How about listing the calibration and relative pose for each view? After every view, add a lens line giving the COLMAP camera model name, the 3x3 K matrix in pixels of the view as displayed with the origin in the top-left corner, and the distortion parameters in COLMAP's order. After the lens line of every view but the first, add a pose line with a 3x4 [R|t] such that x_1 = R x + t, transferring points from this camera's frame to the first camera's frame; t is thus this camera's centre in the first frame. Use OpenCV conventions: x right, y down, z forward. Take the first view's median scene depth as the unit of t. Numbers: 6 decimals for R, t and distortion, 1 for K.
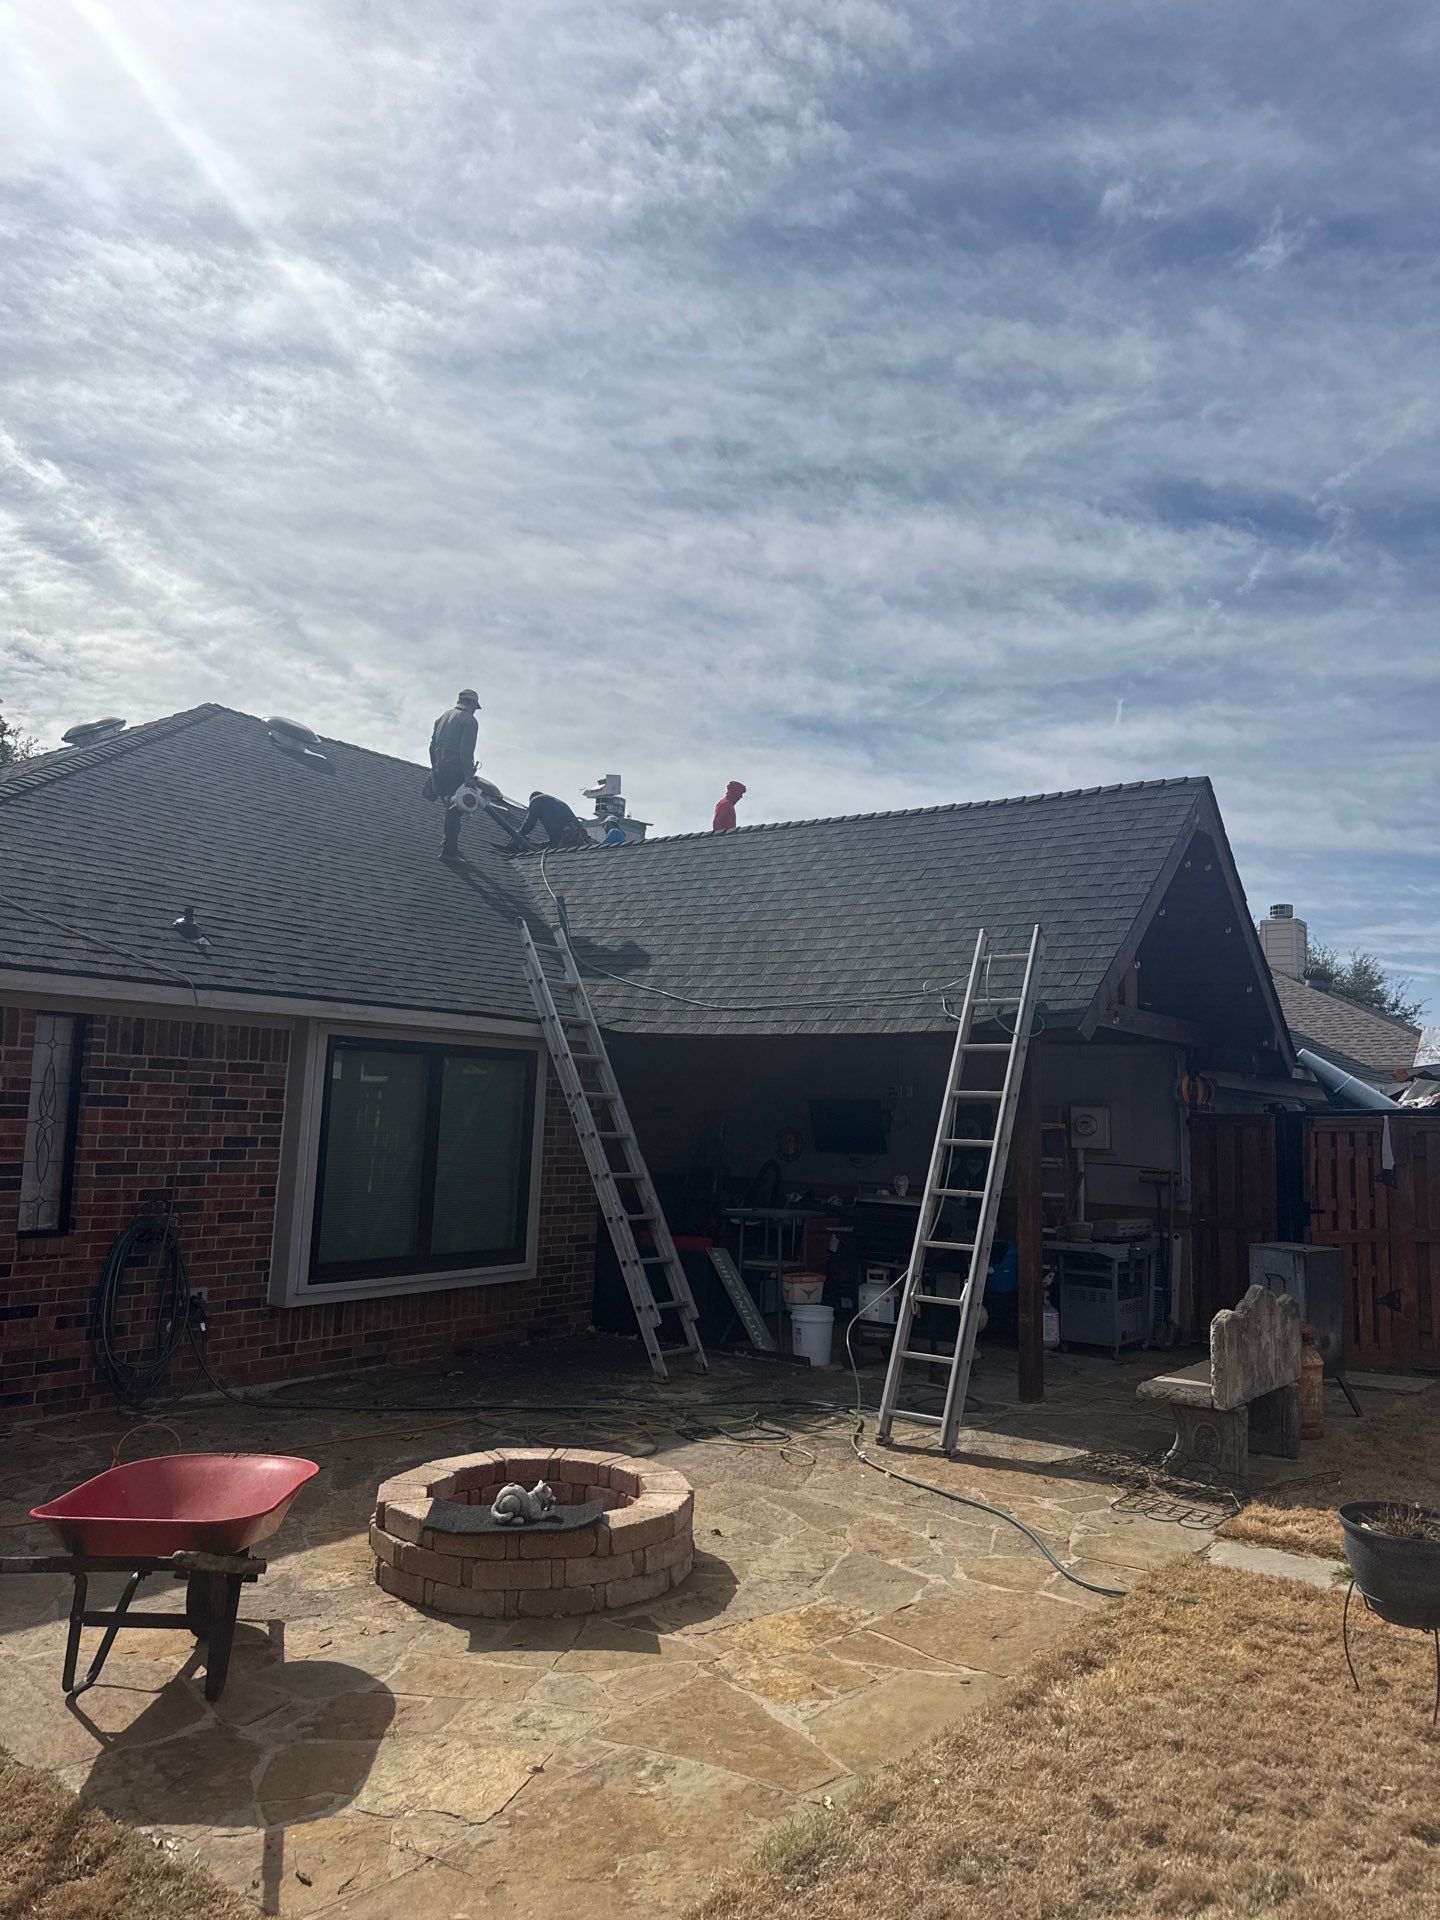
lens RADIAL K [[1339.3, 0, 731.5], [0, 1339.3, 956.5], [0, 0, 1]] dist [0.108927, -0.212865]
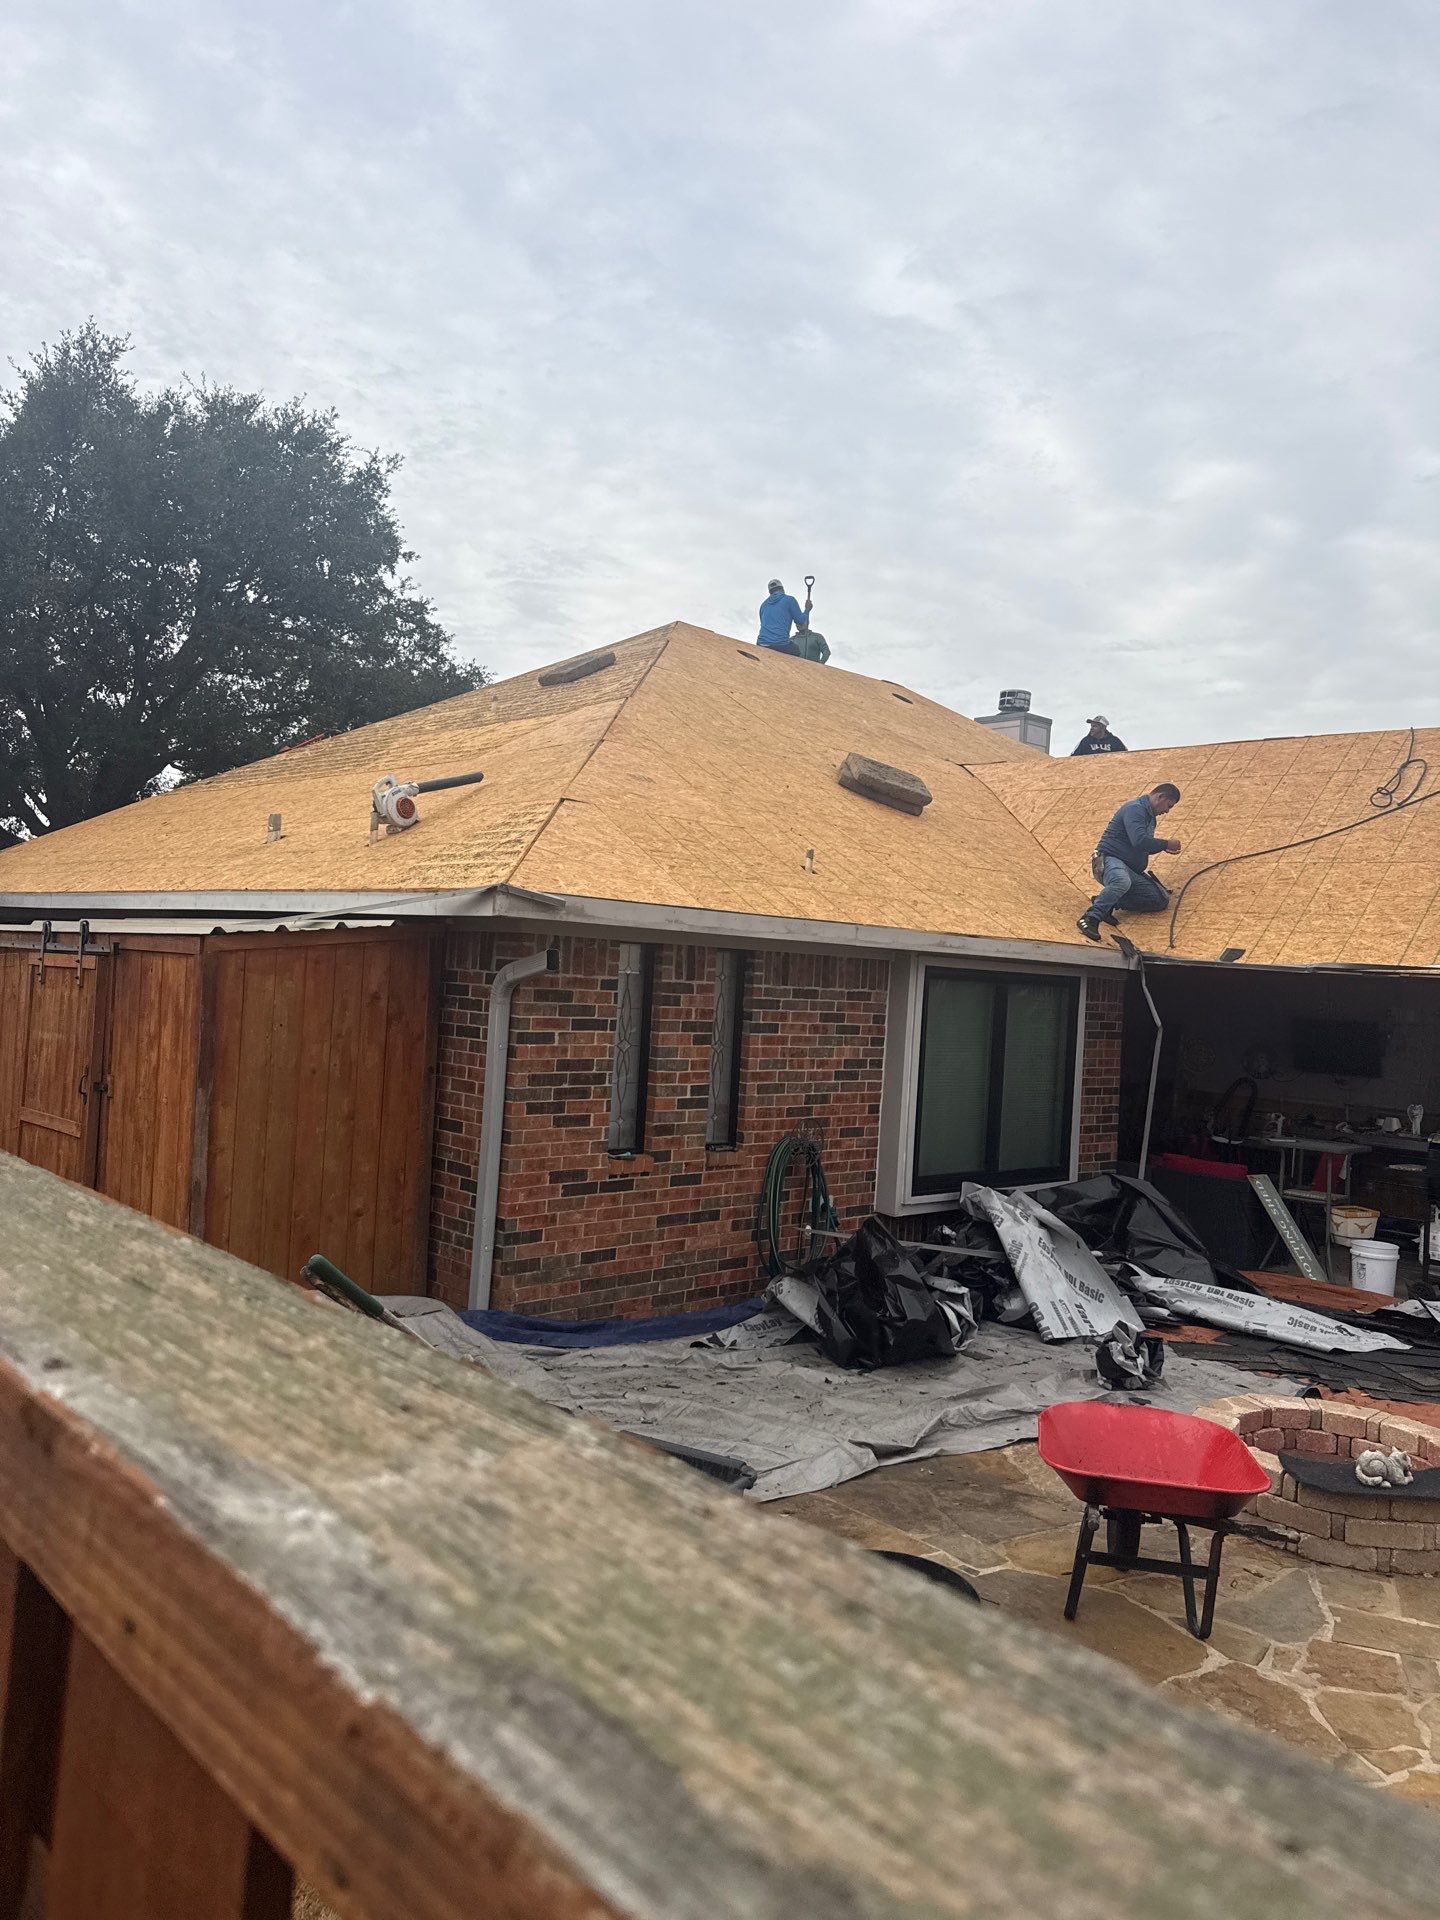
lens RADIAL K [[1336.6, 0, 709.1], [0, 1336.6, 937.6], [0, 0, 1]] dist [0.108112, -0.168120]
pose [[0.980127, 0.021868, -0.197163, -0.235628], [-0.004618, 0.996151, 0.087532, -0.050007], [0.198319, -0.084882, 0.976455, -0.052394]]
